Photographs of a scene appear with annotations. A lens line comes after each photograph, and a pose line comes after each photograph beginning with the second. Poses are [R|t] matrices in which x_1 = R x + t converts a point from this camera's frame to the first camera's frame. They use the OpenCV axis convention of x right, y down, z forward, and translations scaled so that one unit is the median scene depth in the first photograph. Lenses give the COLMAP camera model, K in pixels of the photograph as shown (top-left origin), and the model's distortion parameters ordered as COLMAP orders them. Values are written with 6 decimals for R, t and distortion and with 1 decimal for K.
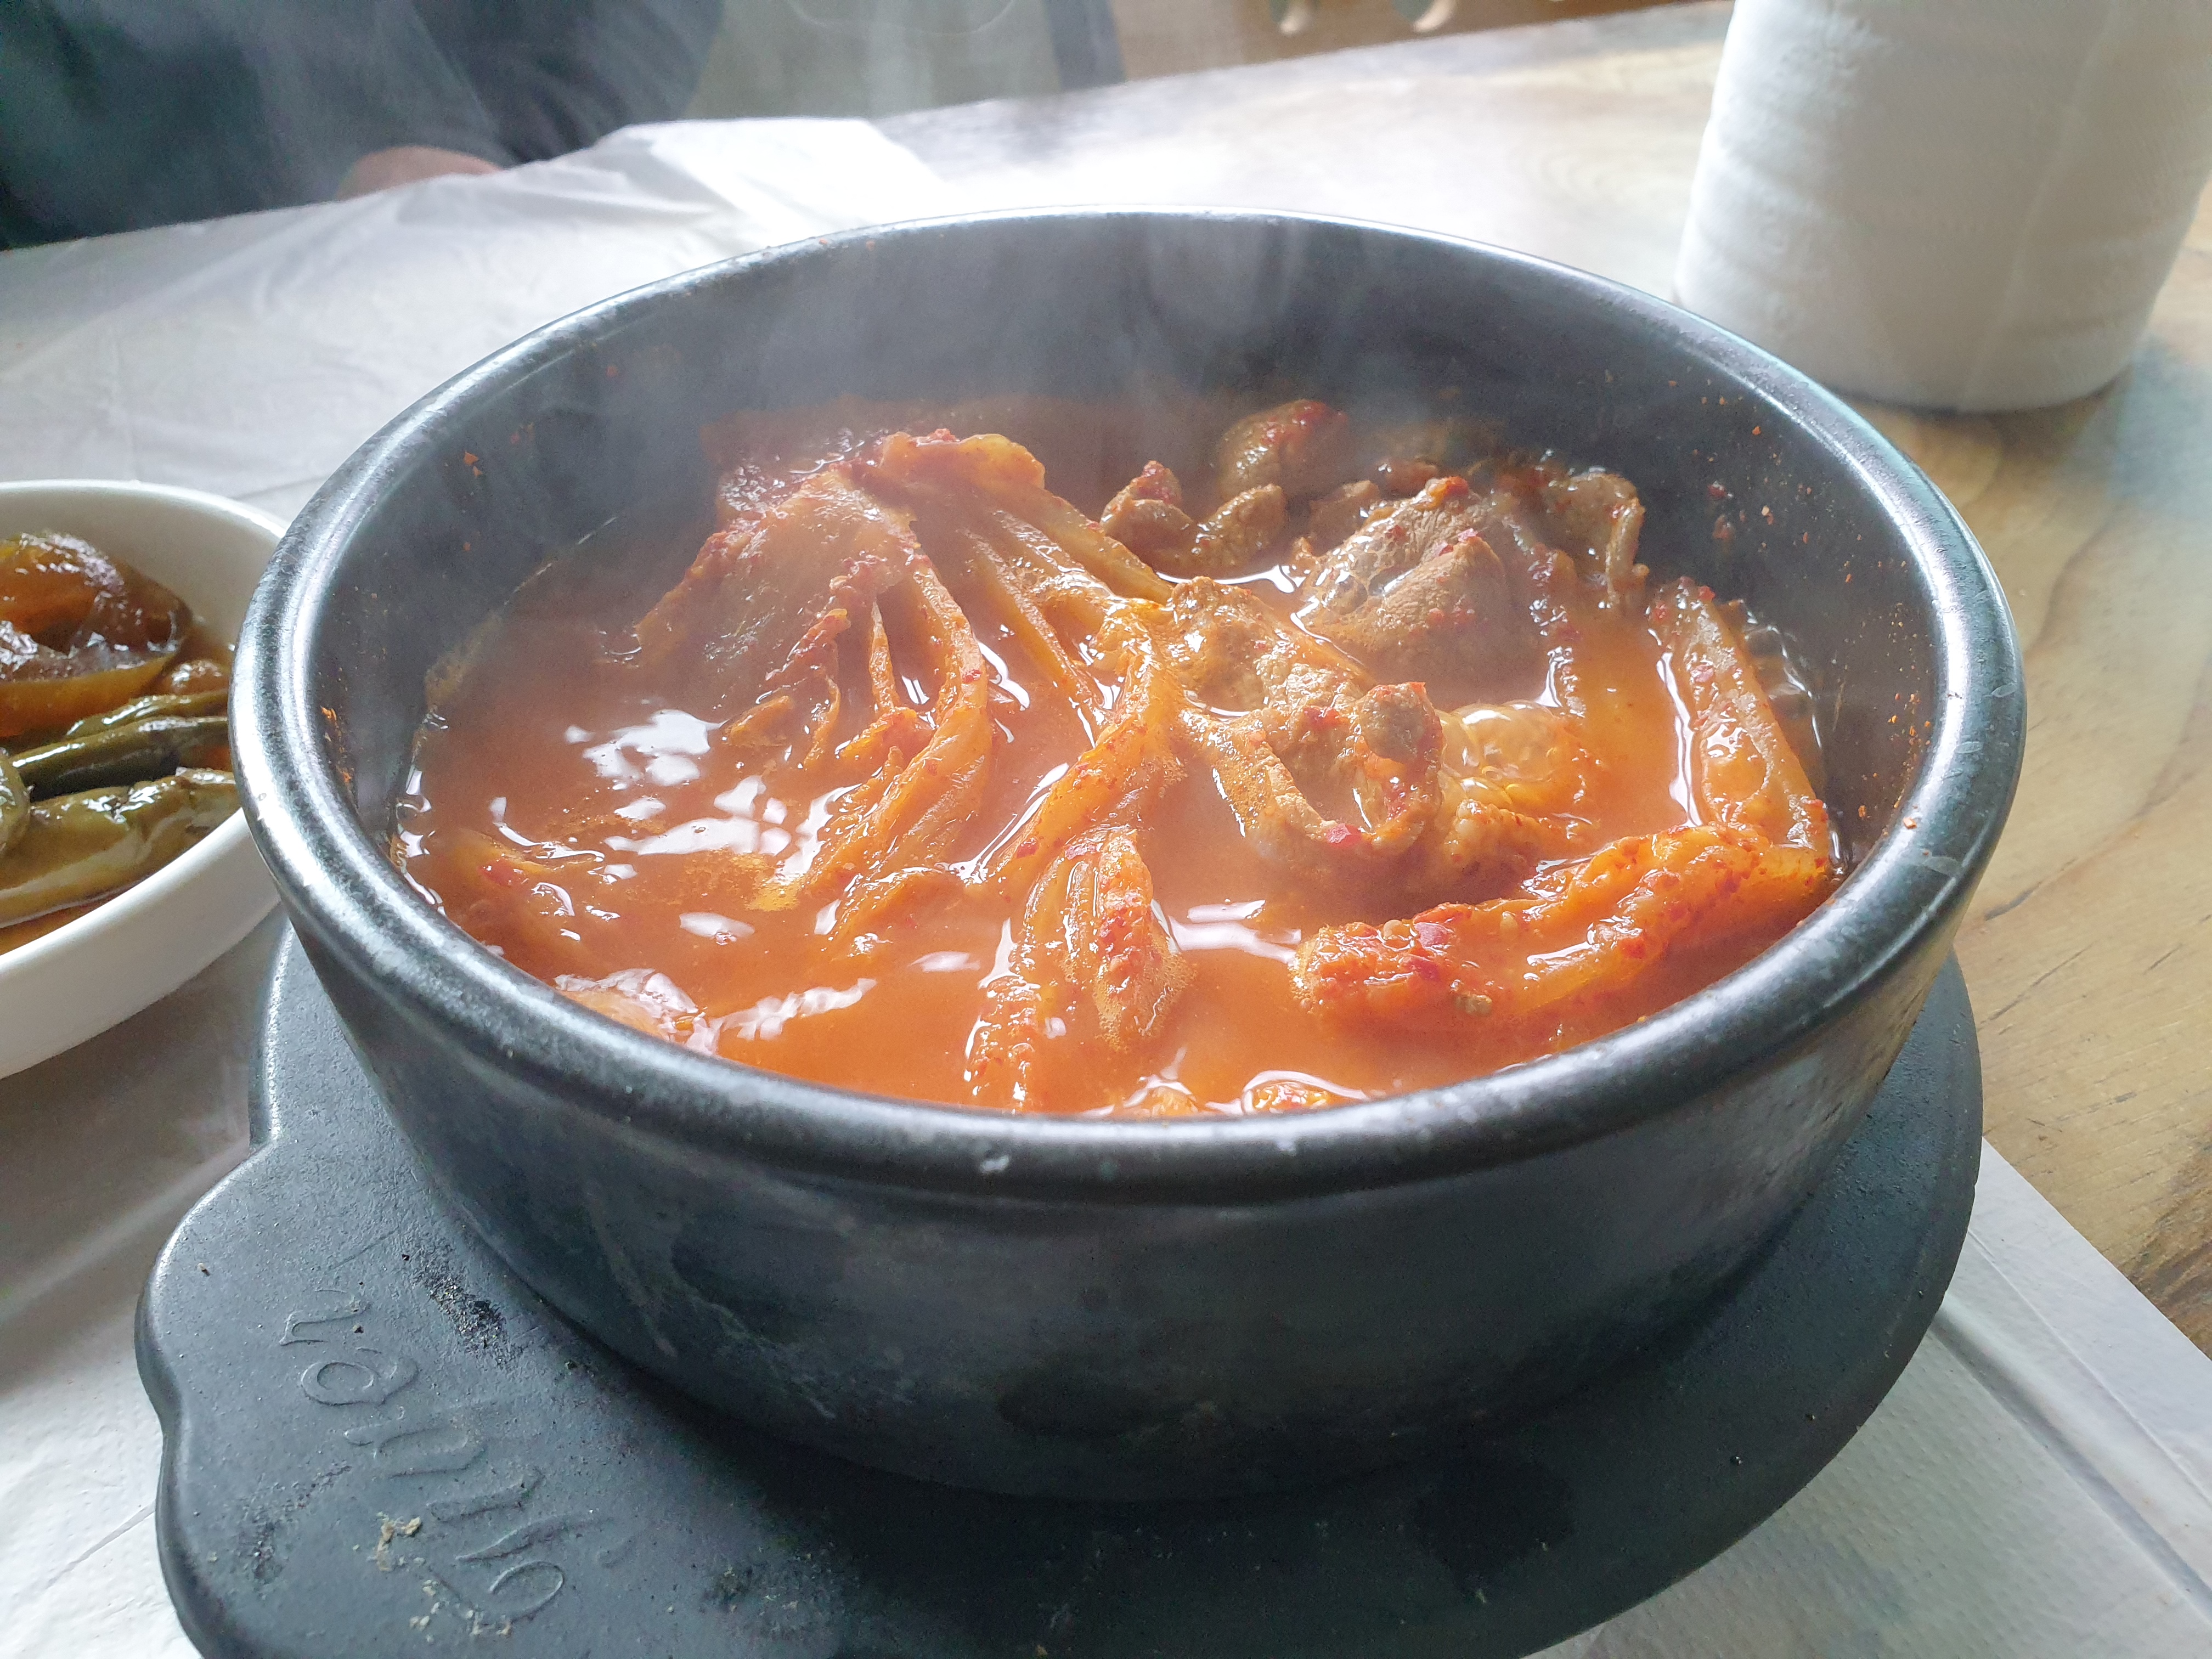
lens RADIAL K [[1759.3, 0, 1114.3], [0, 1759.3, 827.1], [0, 0, 1]] dist [0.012244, 0.005907]
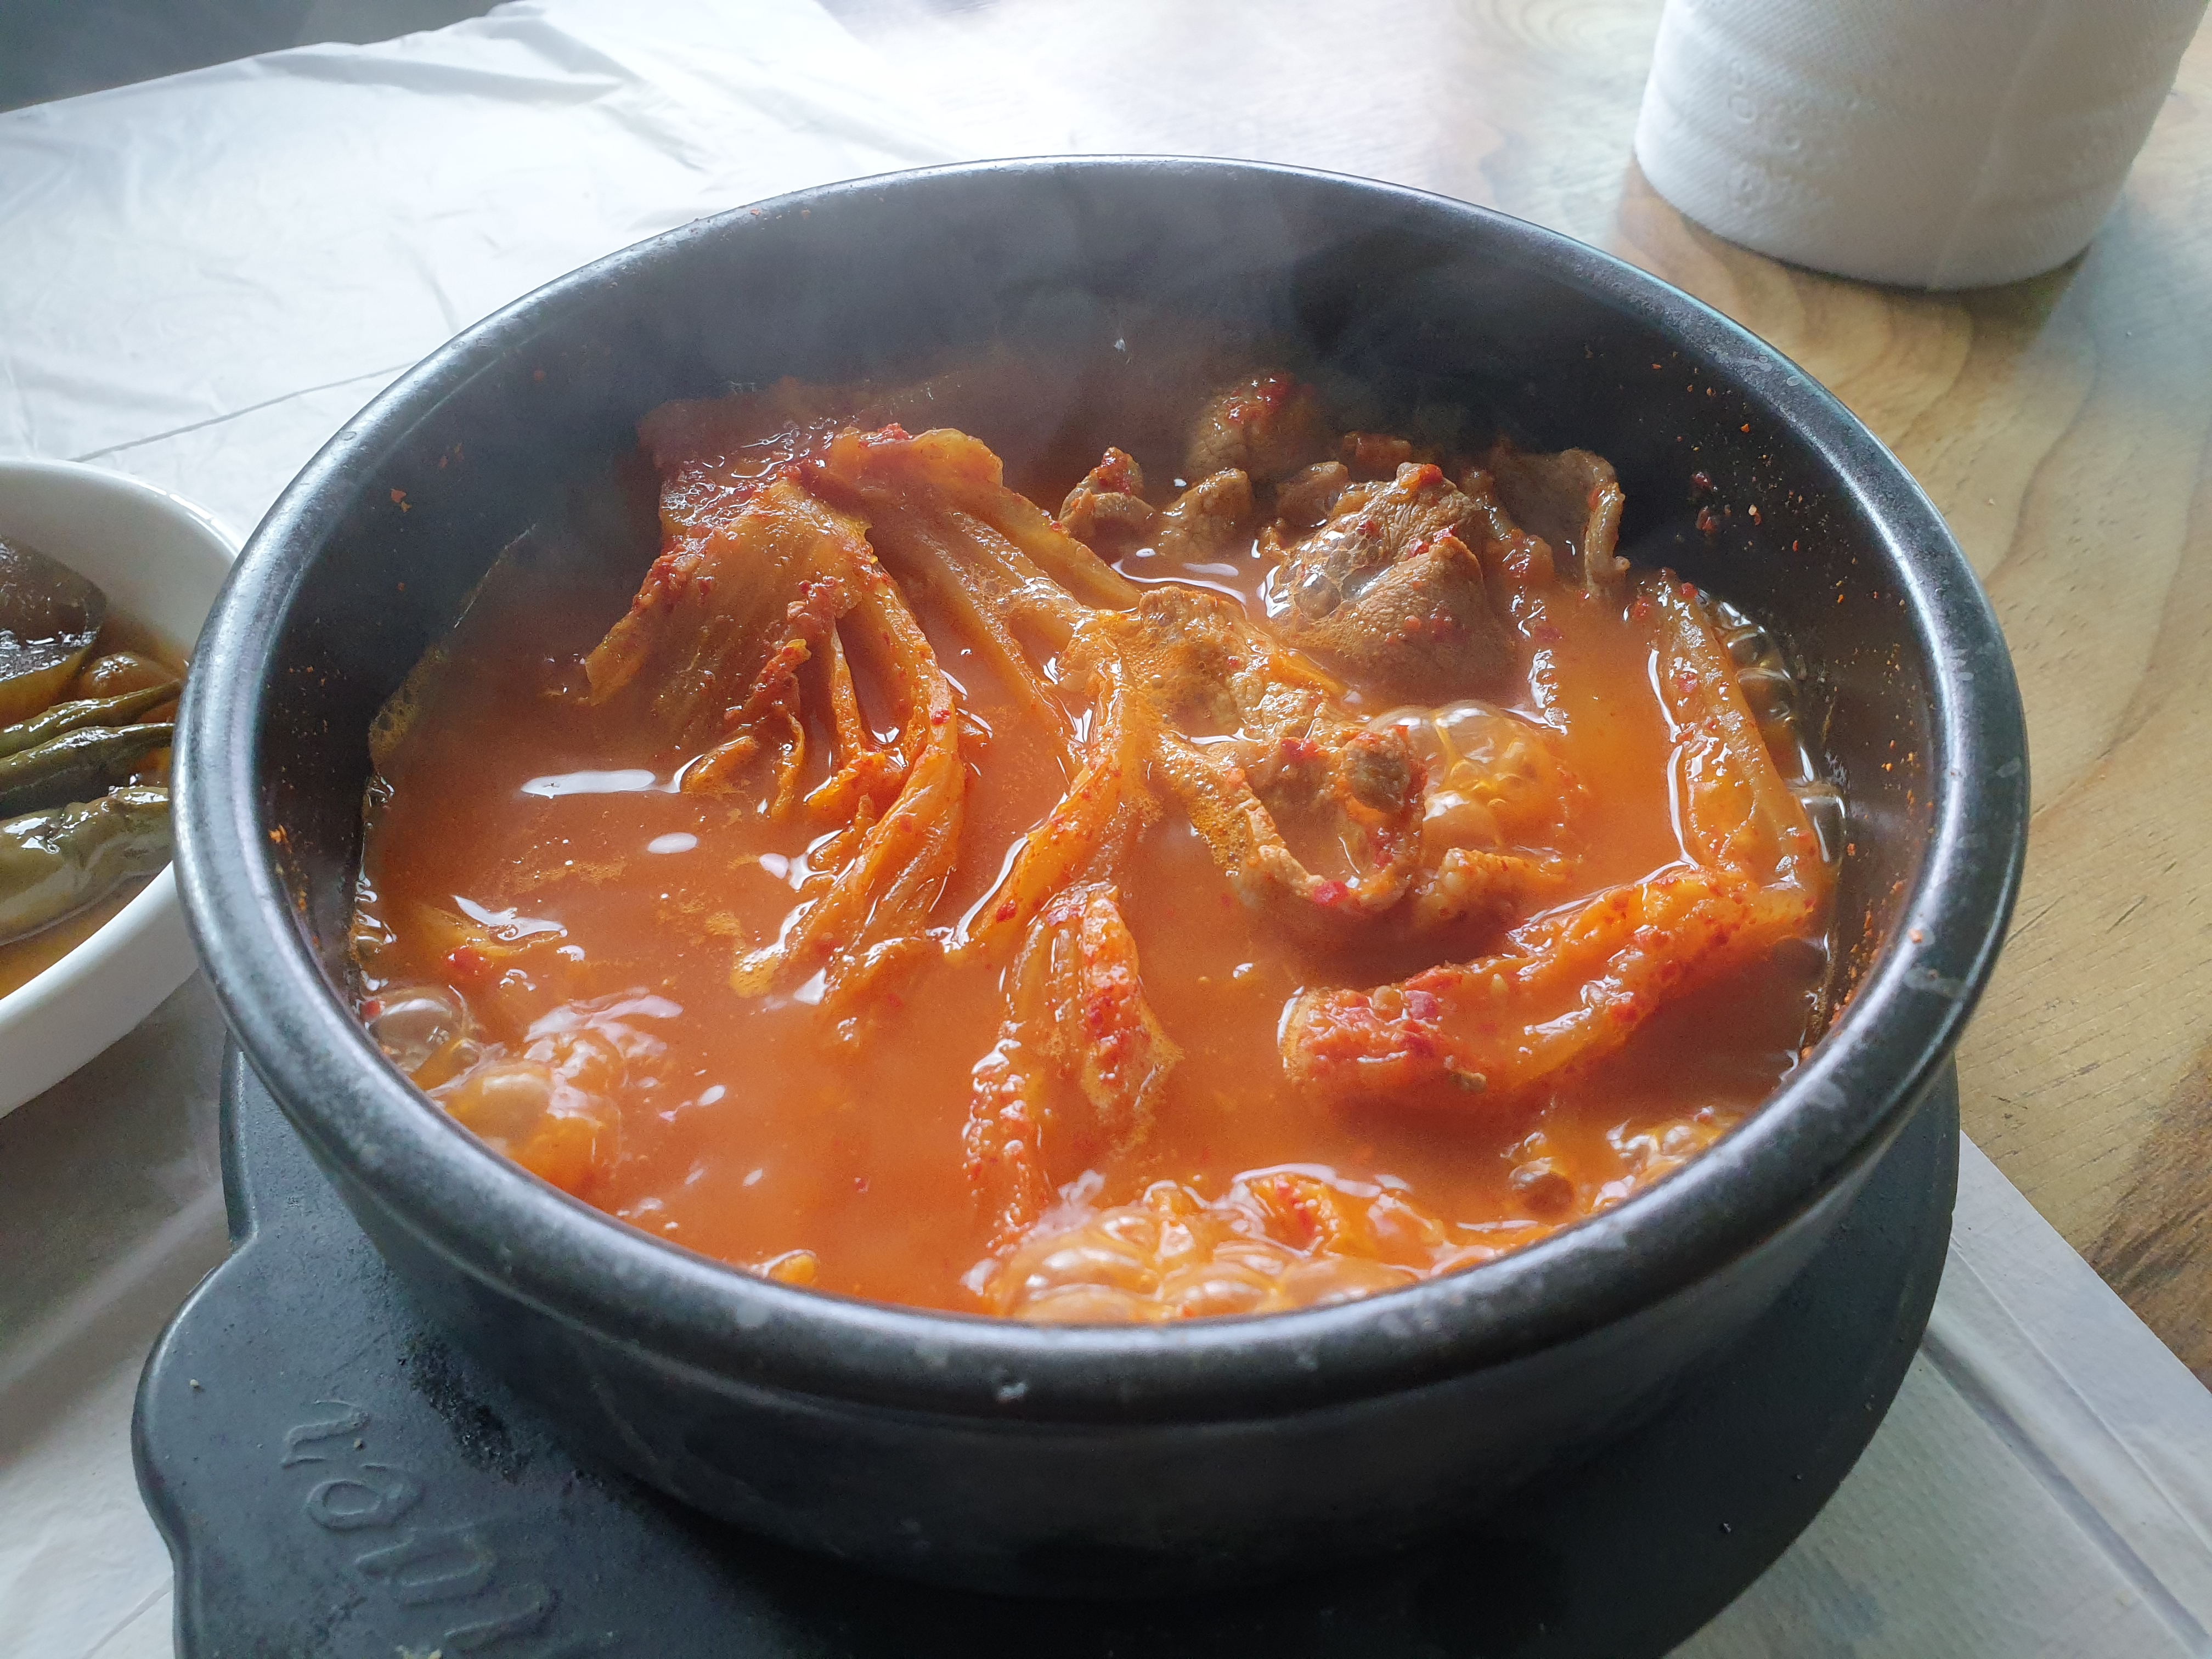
lens RADIAL K [[1759.3, 0, 1099.0], [0, 1759.3, 825.5], [0, 0, 1]] dist [0.012244, 0.005907]
pose [[0.999155, -0.031370, 0.026565, -0.020709], [0.027912, 0.992161, 0.121806, -0.138316], [-0.030178, -0.120961, 0.992198, 0.029775]]
